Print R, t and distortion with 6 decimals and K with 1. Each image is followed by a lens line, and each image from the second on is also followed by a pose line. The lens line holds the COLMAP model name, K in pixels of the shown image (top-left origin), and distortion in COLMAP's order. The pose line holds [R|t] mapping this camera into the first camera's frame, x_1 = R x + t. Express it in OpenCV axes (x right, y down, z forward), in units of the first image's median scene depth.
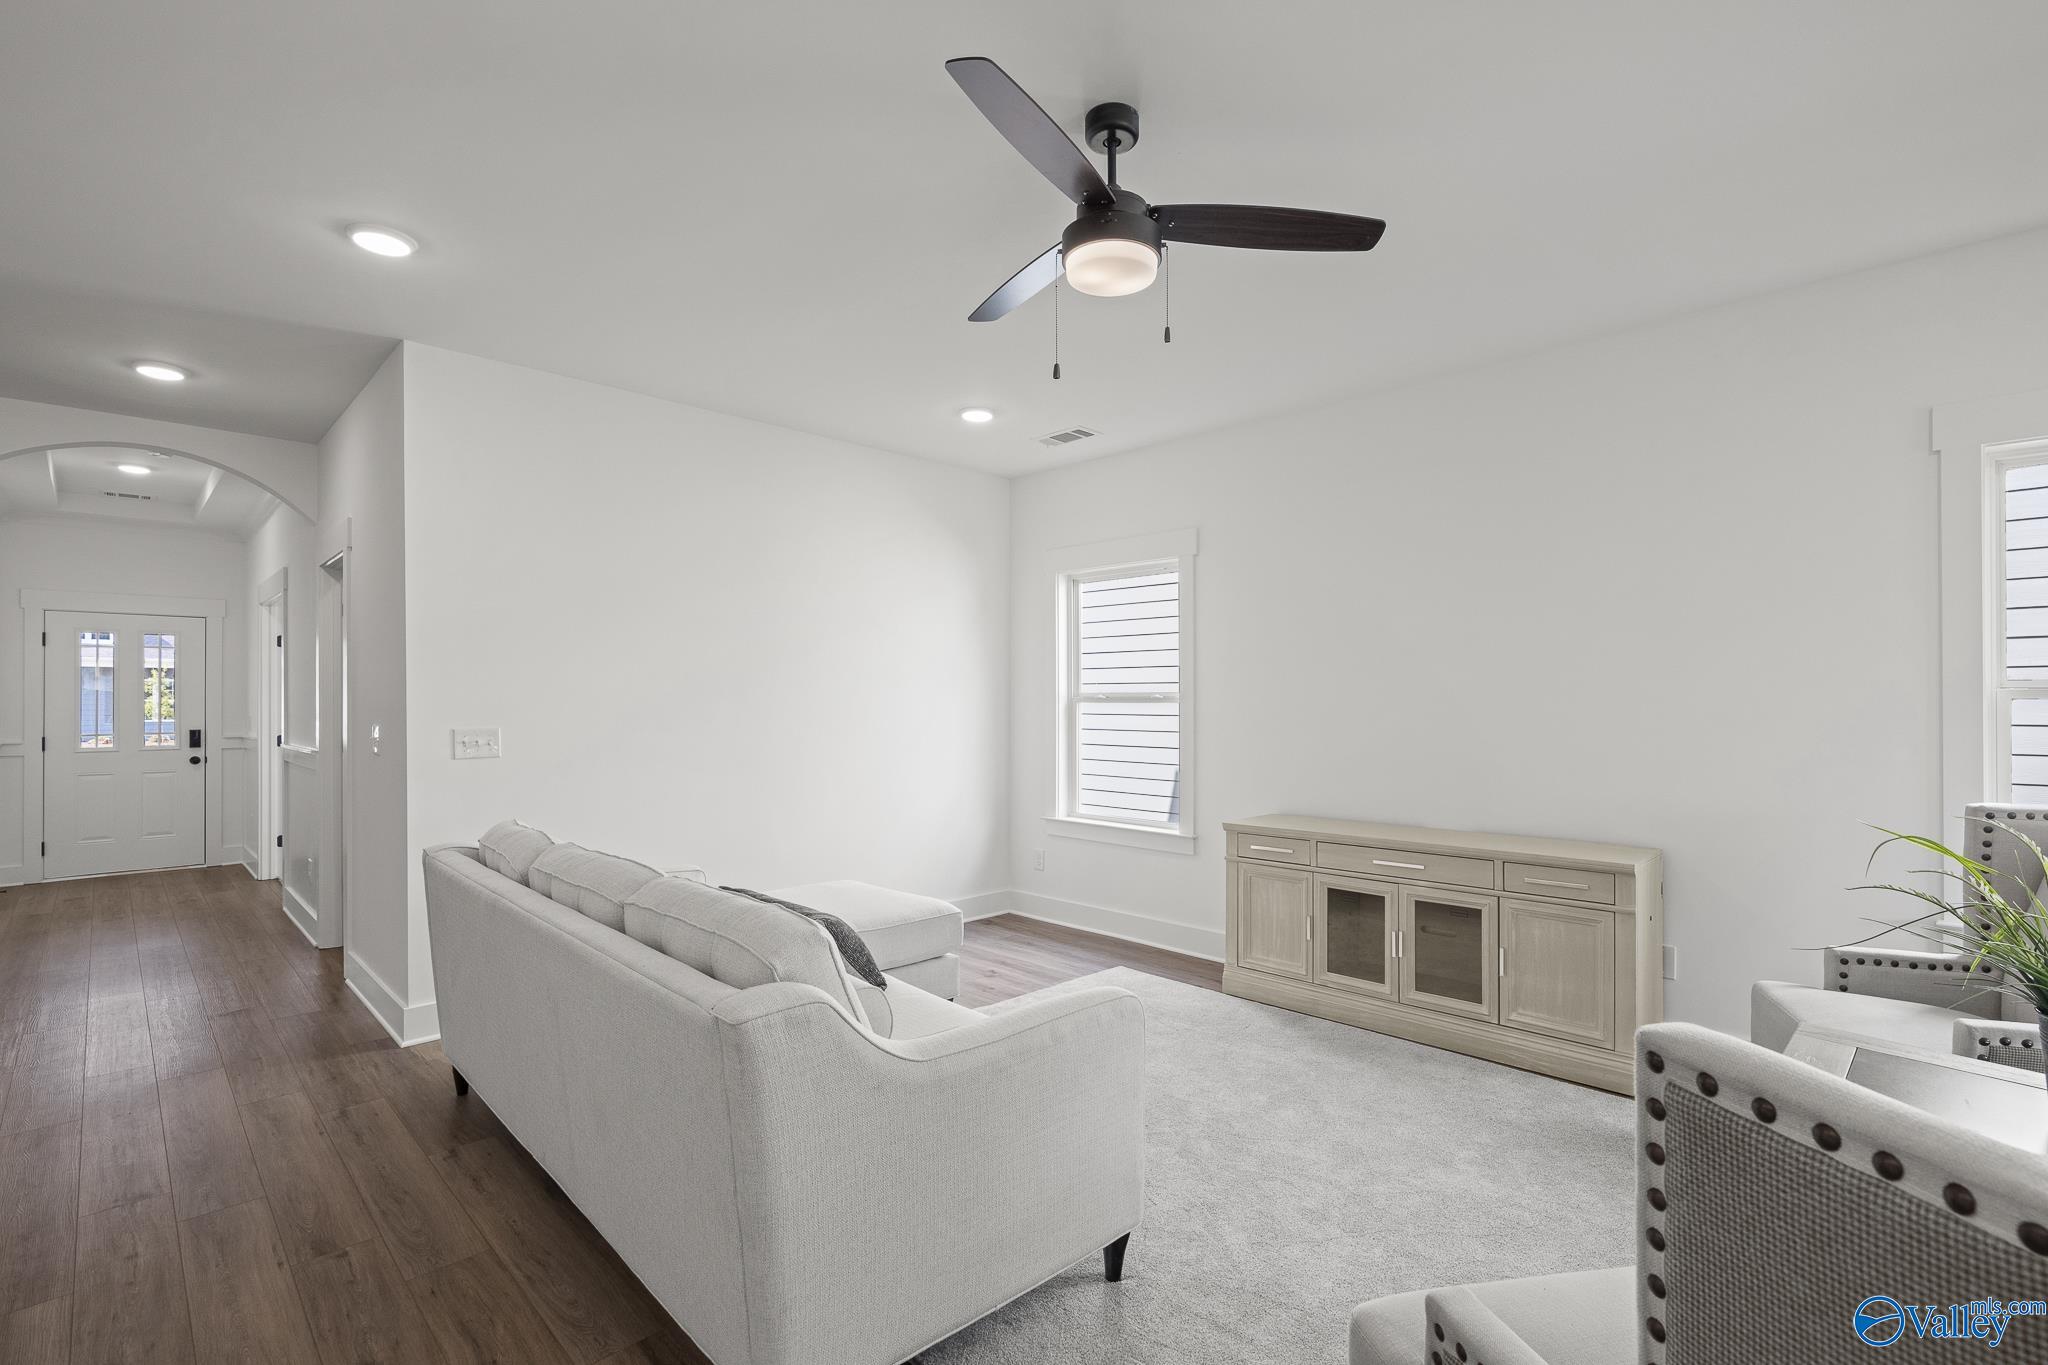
lens RADIAL K [[919.5, 0, 1027.3], [0, 919.5, 723.4], [0, 0, 1]] dist [-0.008923, 0.000009]
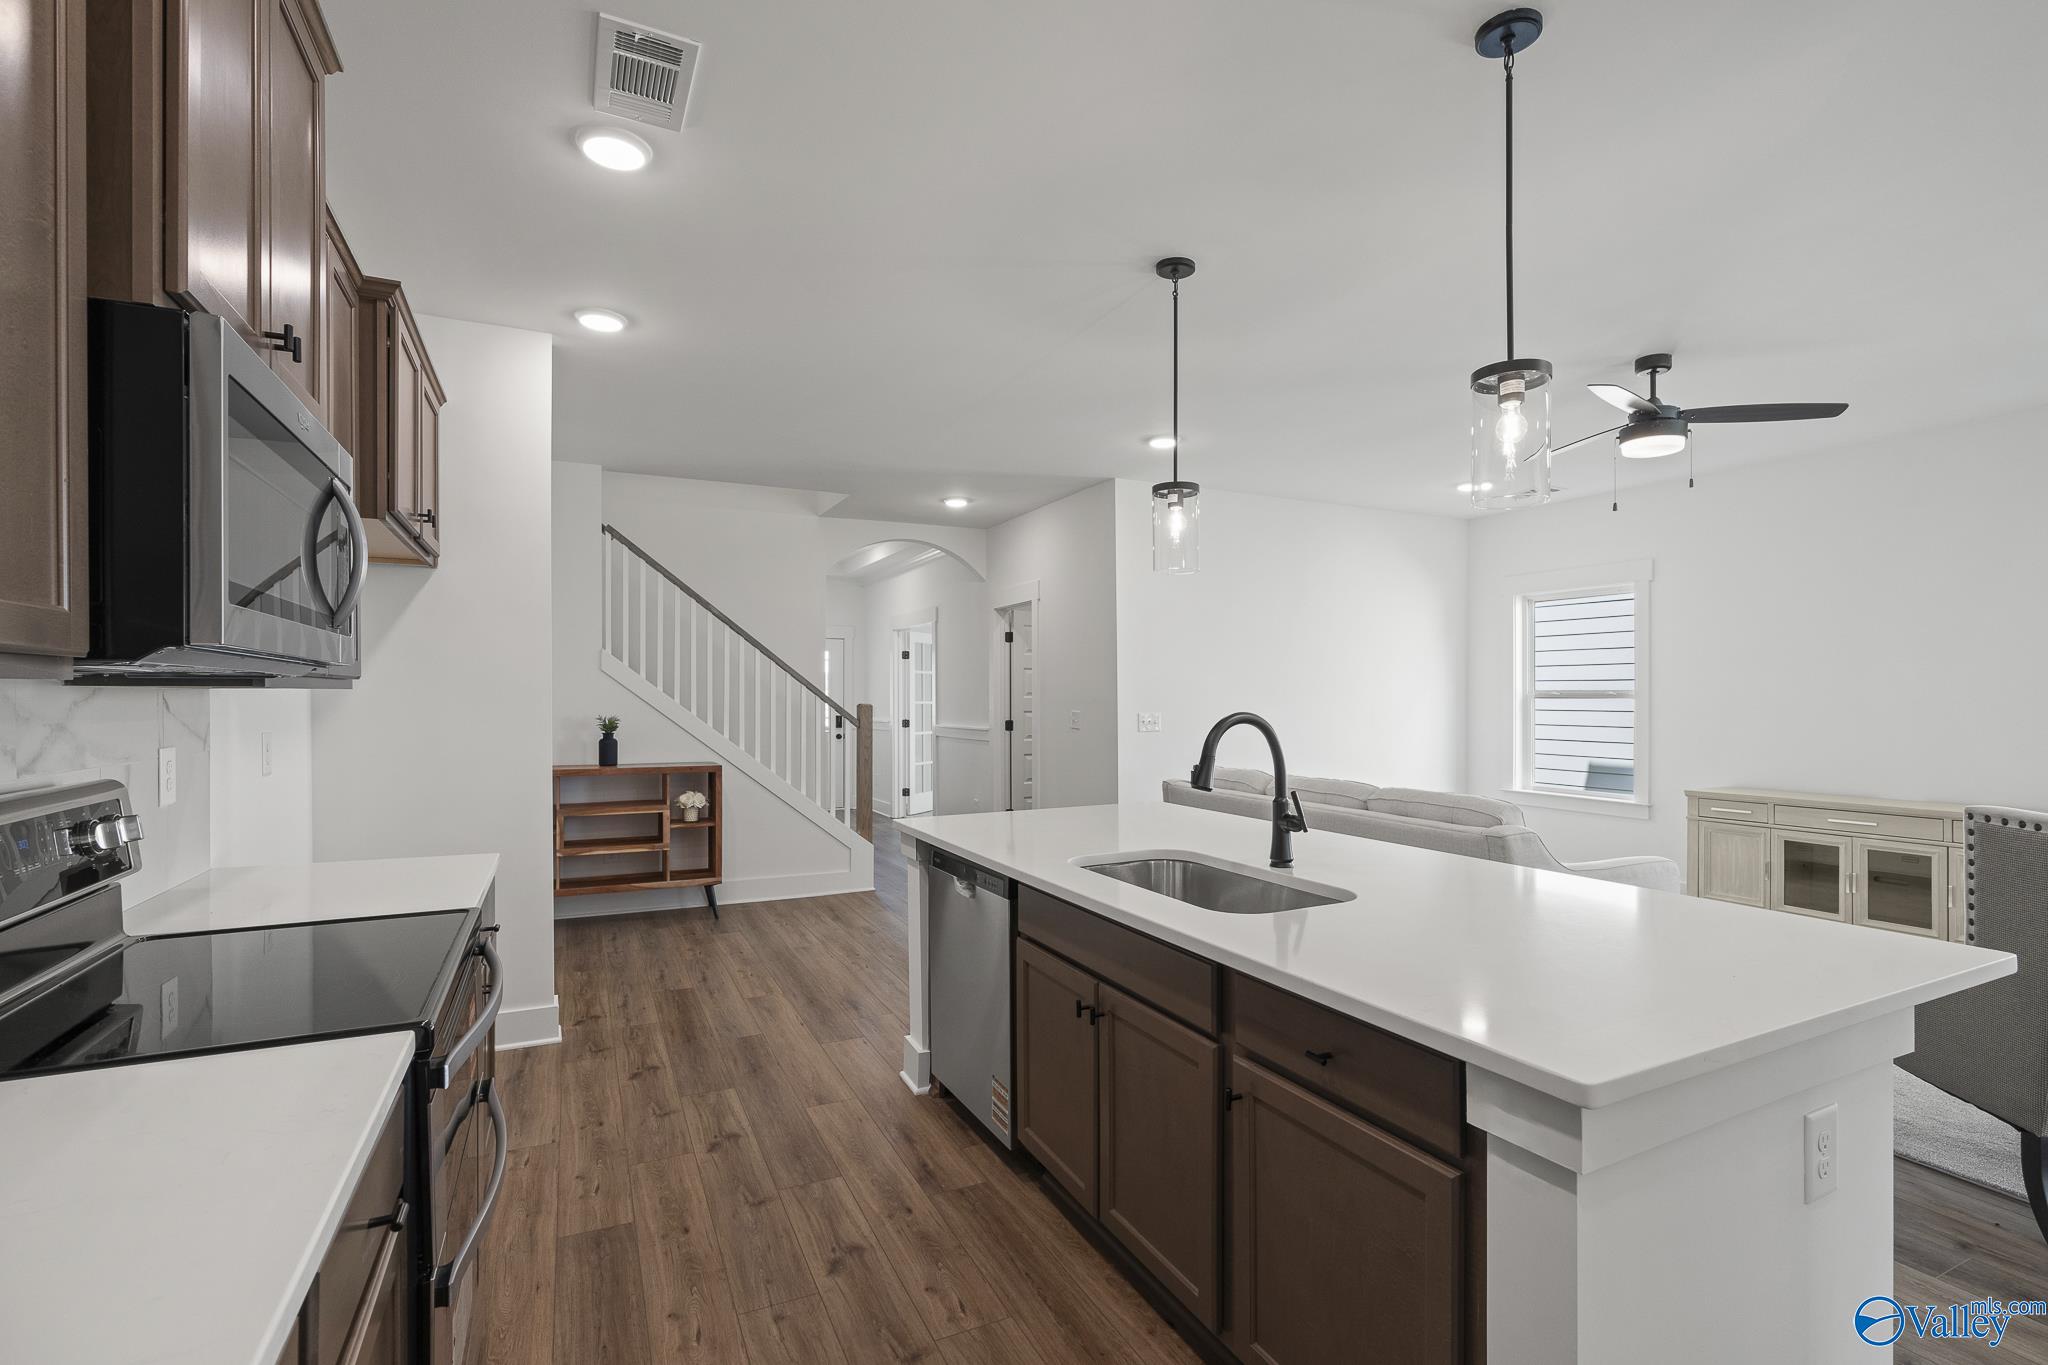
lens RADIAL K [[928.8, 0, 1031.9], [0, 928.8, 709.9], [0, 0, 1]] dist [-0.002773, -0.000367]
pose [[0.945041, 0.005450, -0.326908, -0.245672], [-0.008877, 0.999920, -0.008993, 0.015733], [0.326833, 0.011401, 0.945013, -0.575011]]
